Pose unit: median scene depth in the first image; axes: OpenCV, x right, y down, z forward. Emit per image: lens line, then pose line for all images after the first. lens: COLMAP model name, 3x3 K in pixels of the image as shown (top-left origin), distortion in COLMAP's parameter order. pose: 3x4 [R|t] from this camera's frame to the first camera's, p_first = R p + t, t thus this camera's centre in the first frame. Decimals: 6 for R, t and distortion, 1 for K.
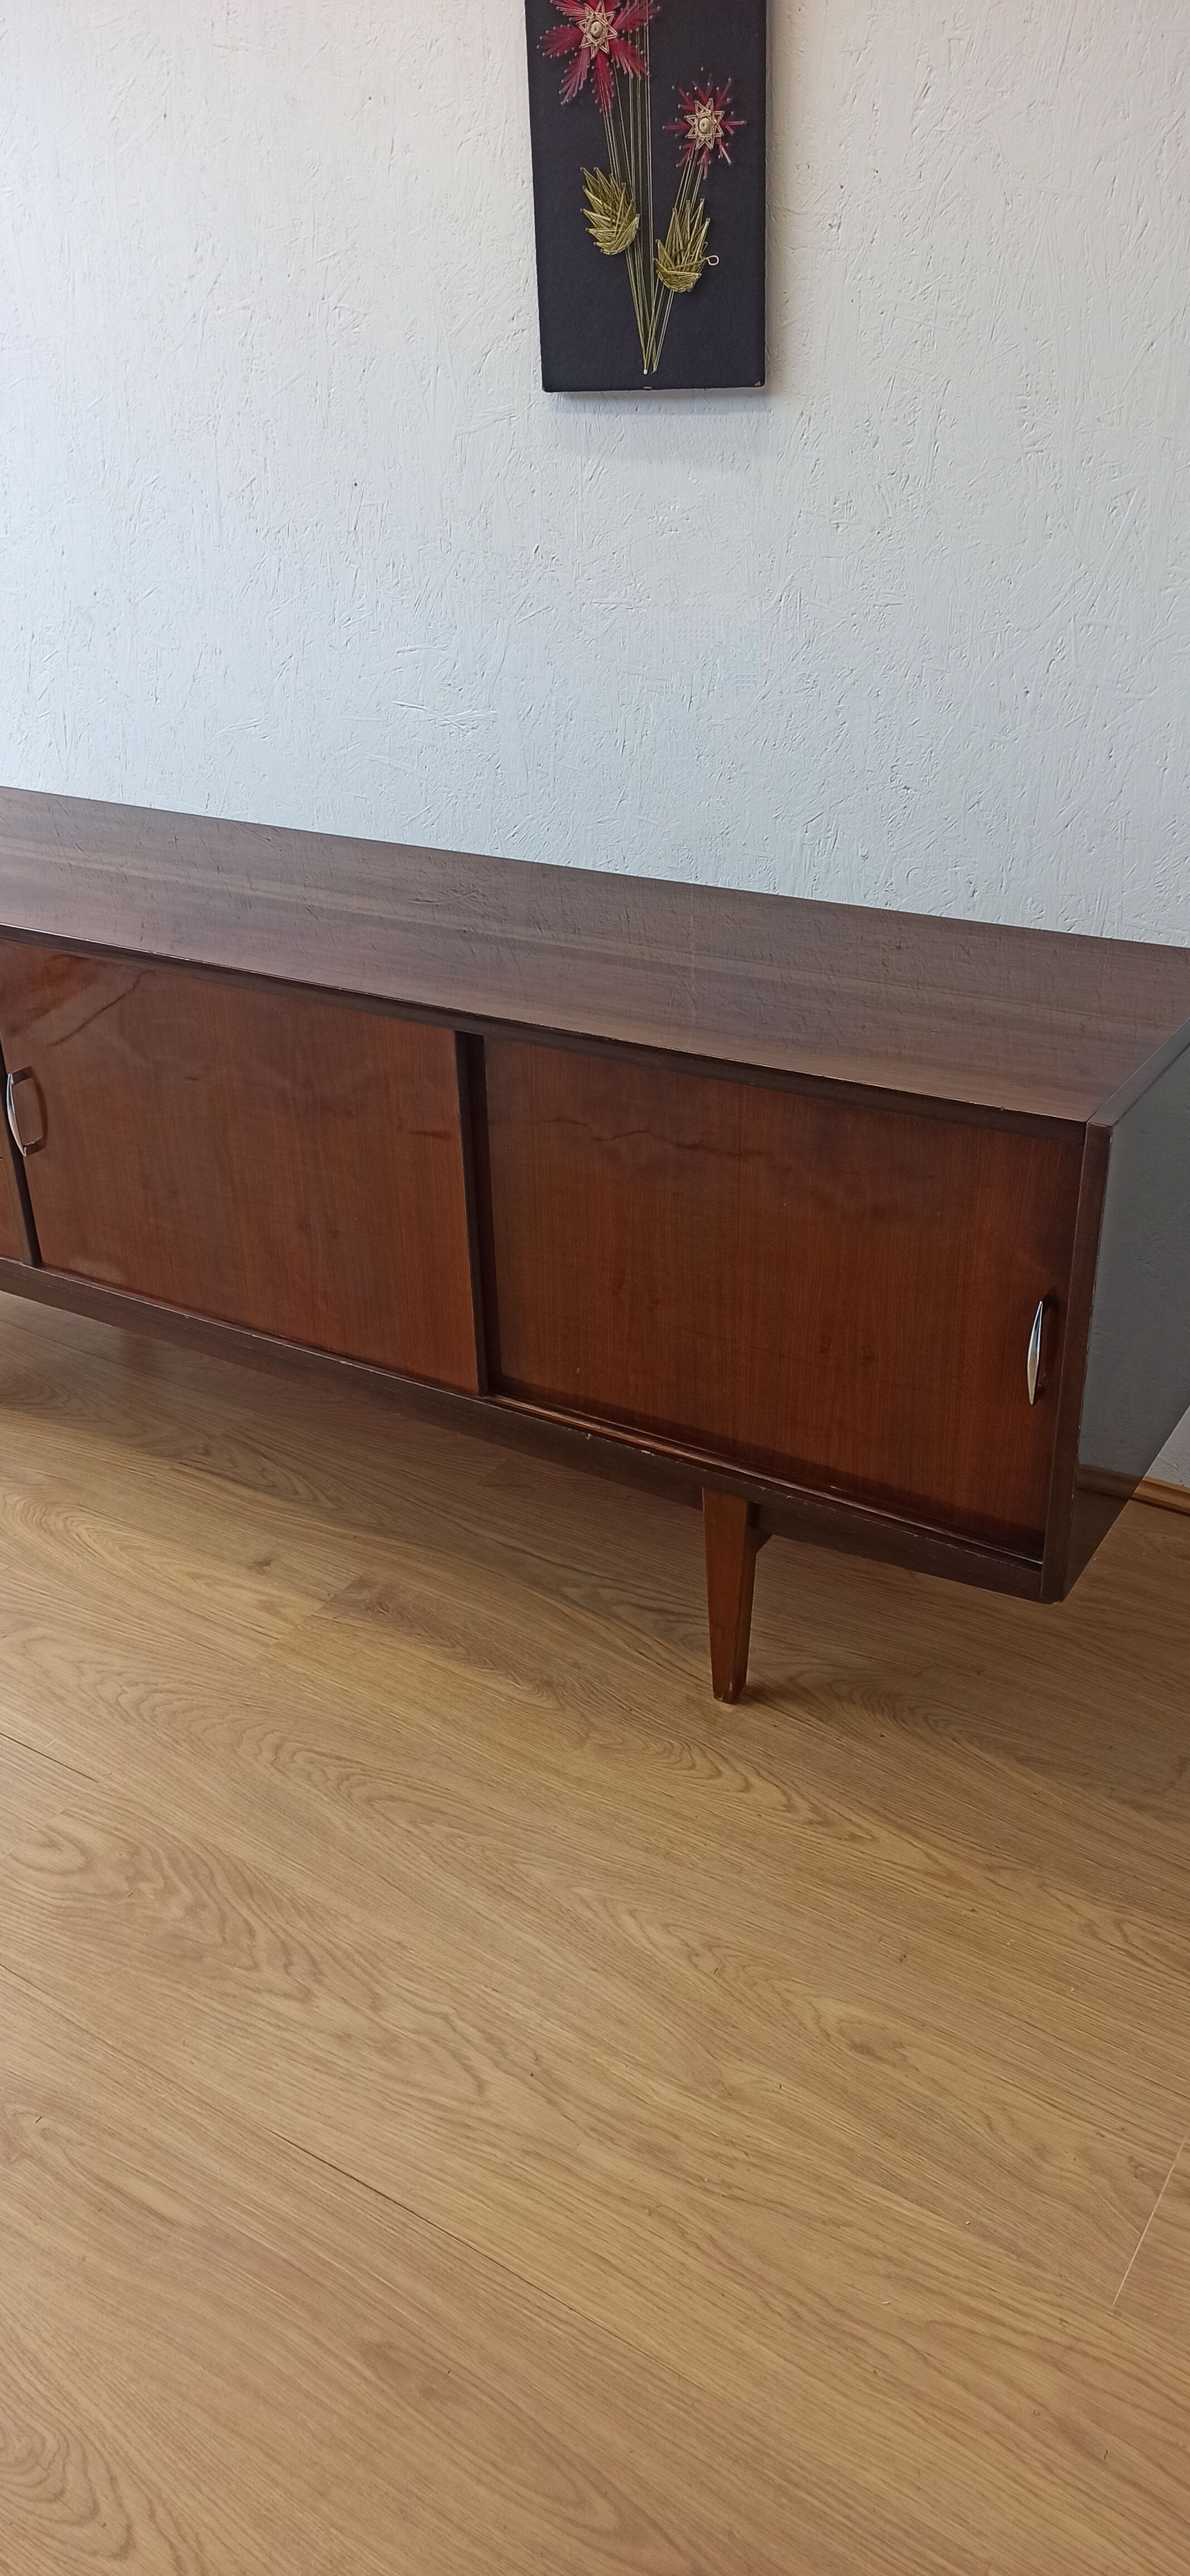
lens RADIAL K [[1879.2, 0, 599.0], [0, 1879.2, 1276.9], [0, 0, 1]] dist [0.084058, -0.098401]
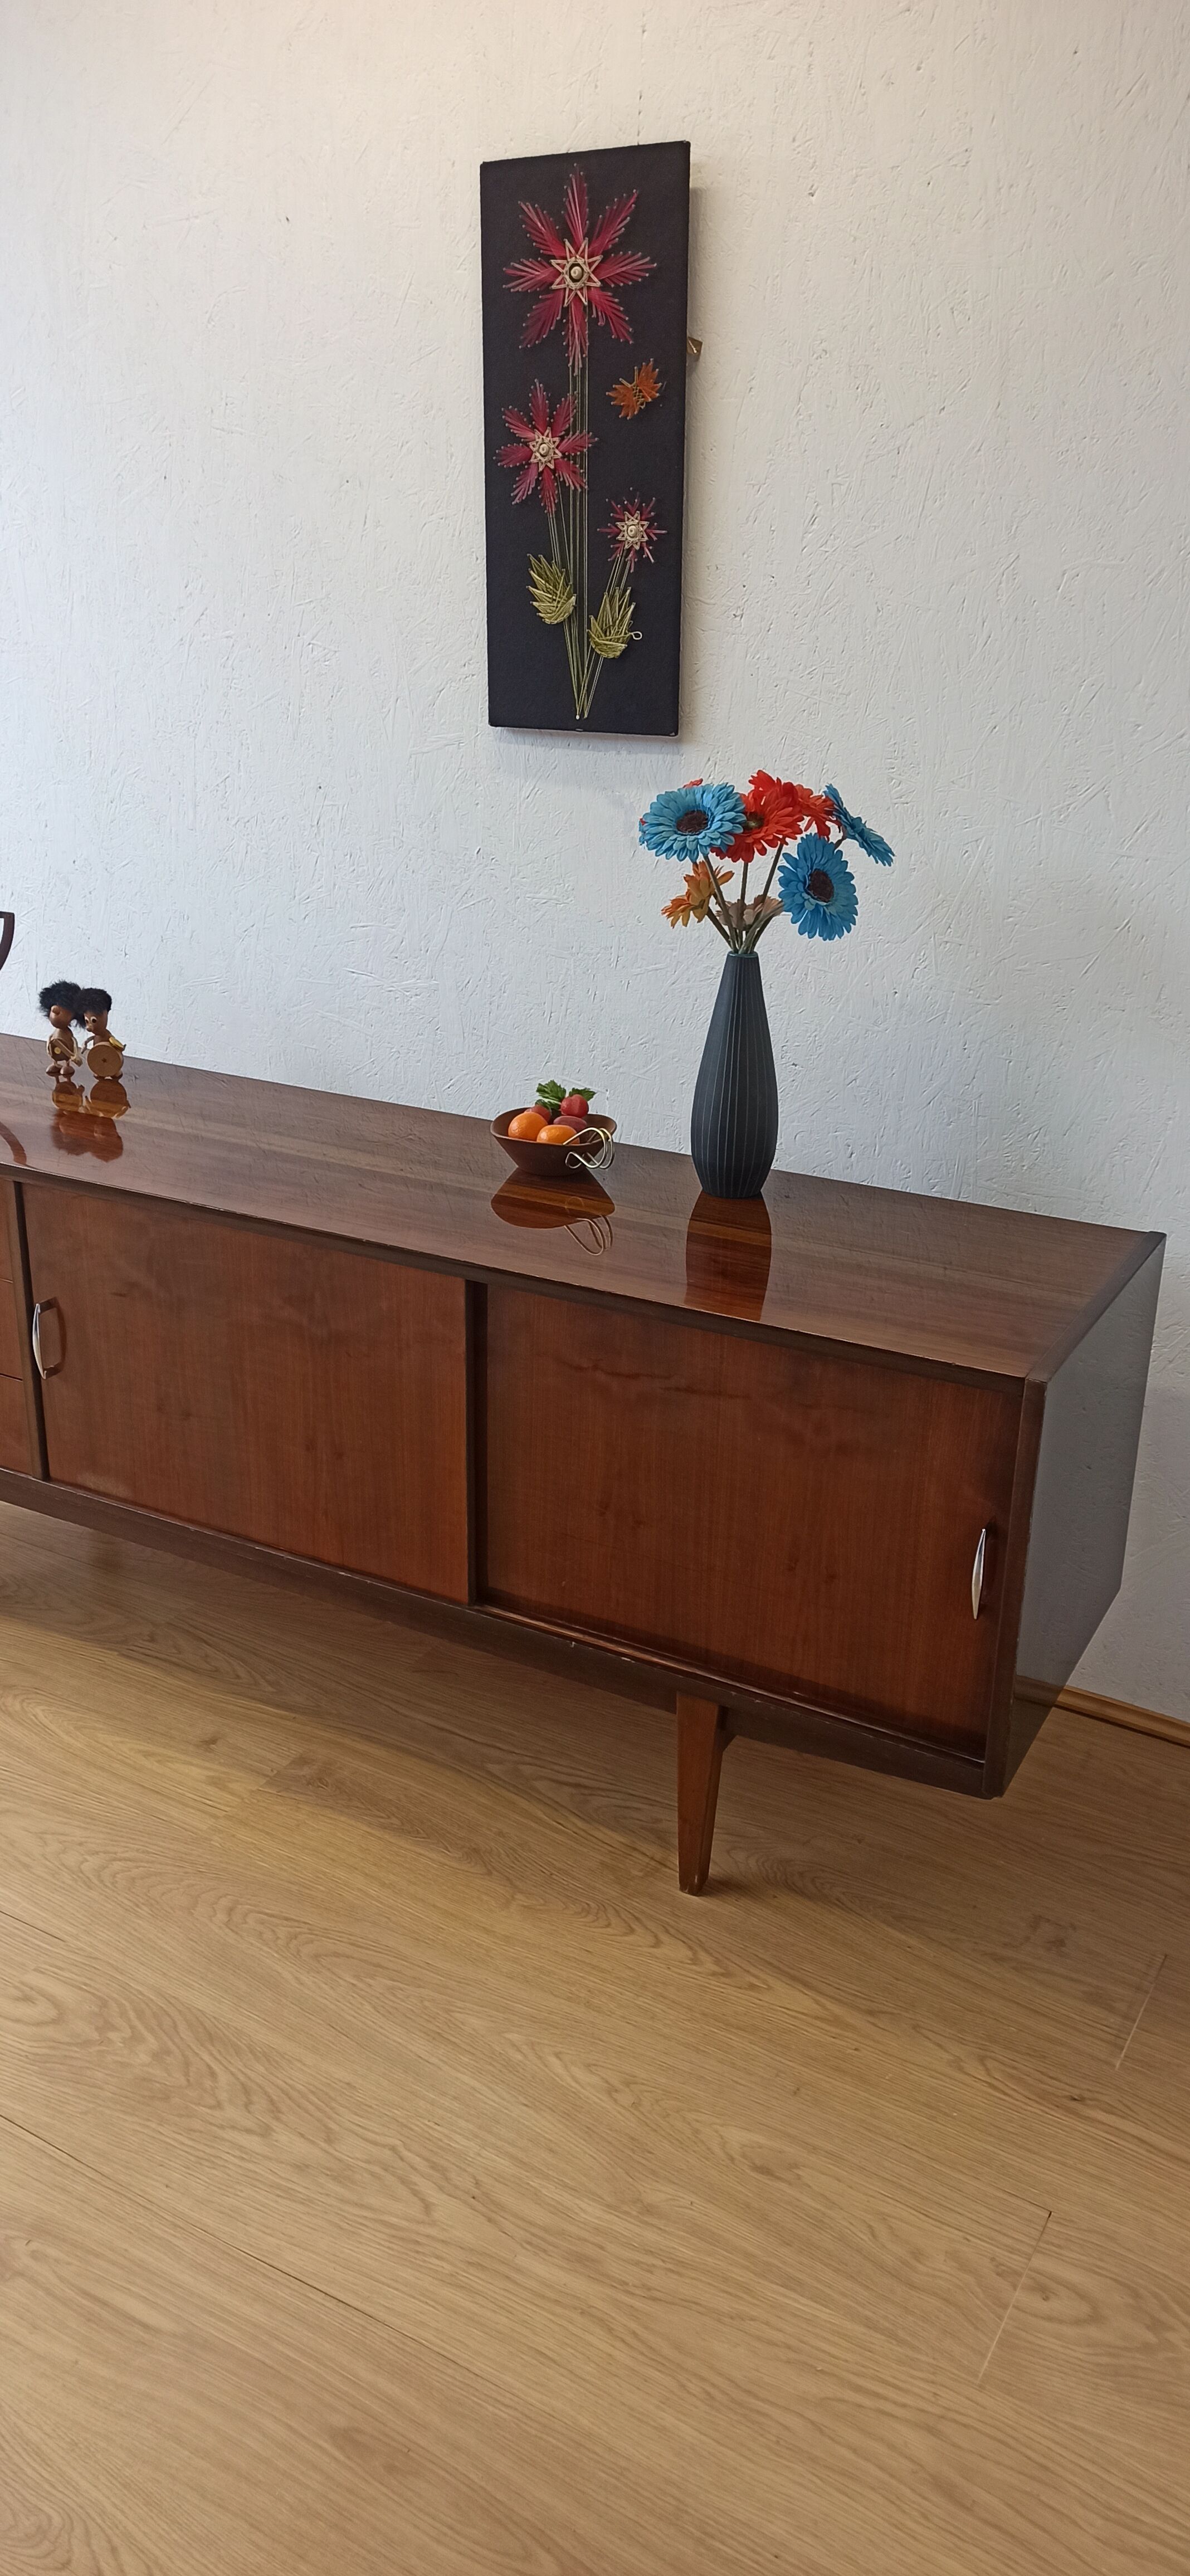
lens RADIAL K [[1879.2, 0, 599.0], [0, 1879.2, 1276.9], [0, 0, 1]] dist [0.084058, -0.098401]
pose [[0.997343, 0.020561, 0.069894, -0.041642], [-0.013282, 0.994587, -0.103057, -0.006630], [-0.071634, 0.101855, 0.992217, -0.151189]]
